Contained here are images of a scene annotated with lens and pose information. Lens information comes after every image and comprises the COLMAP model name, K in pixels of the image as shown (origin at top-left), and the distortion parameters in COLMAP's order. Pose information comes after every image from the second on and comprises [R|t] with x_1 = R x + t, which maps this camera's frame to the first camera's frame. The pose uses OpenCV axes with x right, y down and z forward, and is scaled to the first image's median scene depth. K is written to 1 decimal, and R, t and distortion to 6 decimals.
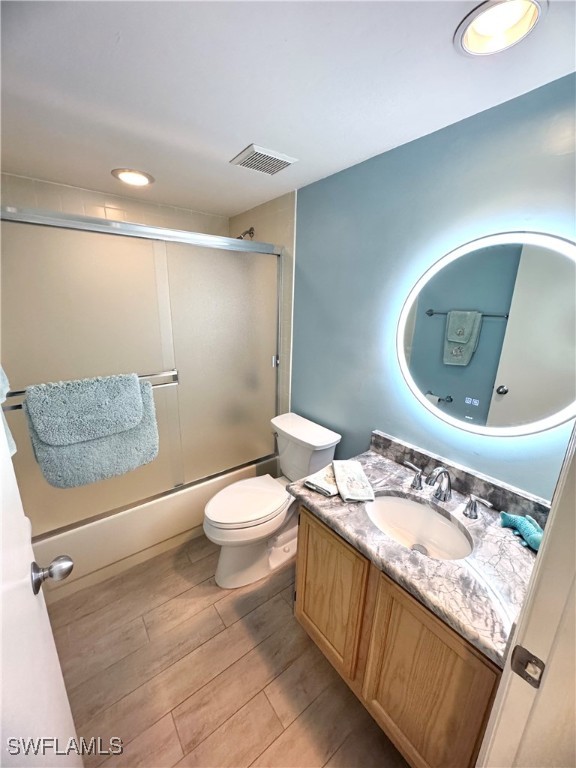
lens RADIAL K [[305.6, 0, 286.7], [0, 305.6, 383.8], [0, 0, 1]] dist [0.001005, -0.000488]
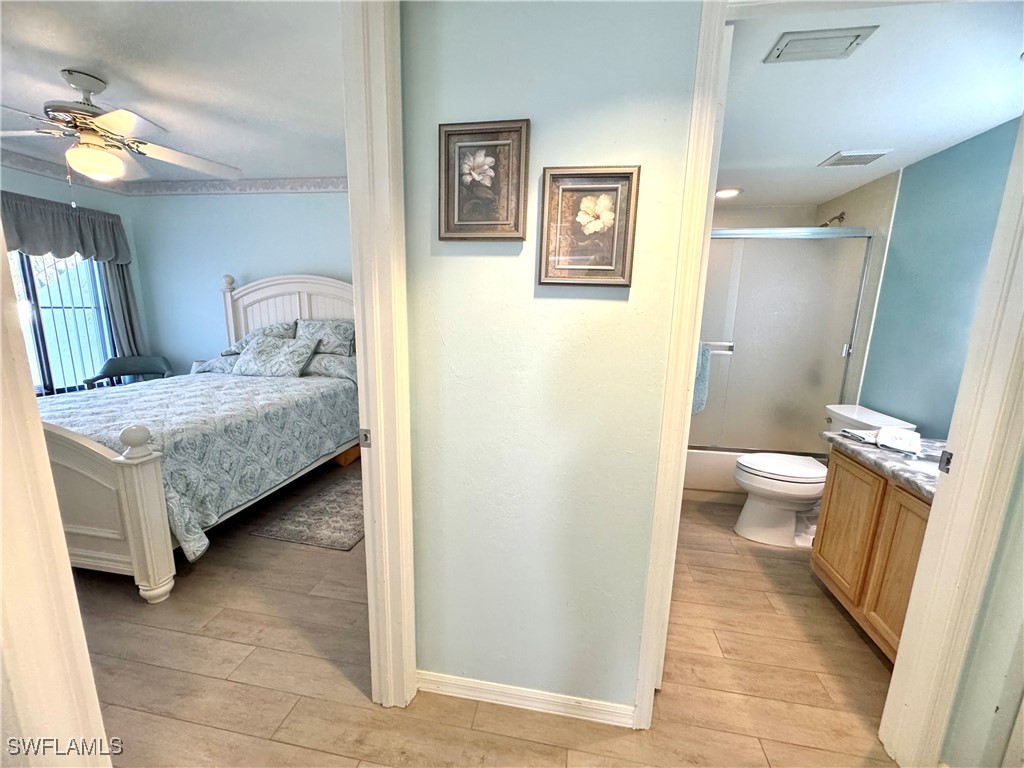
lens RADIAL K [[407.5, 0, 512.8], [0, 407.5, 385.3], [0, 0, 1]] dist [0.001005, -0.000488]
pose [[0.681814, 0.130362, -0.719816, 0.210317], [-0.200284, 0.979661, -0.012289, 0.296791], [0.703574, 0.152546, 0.694056, -0.654451]]
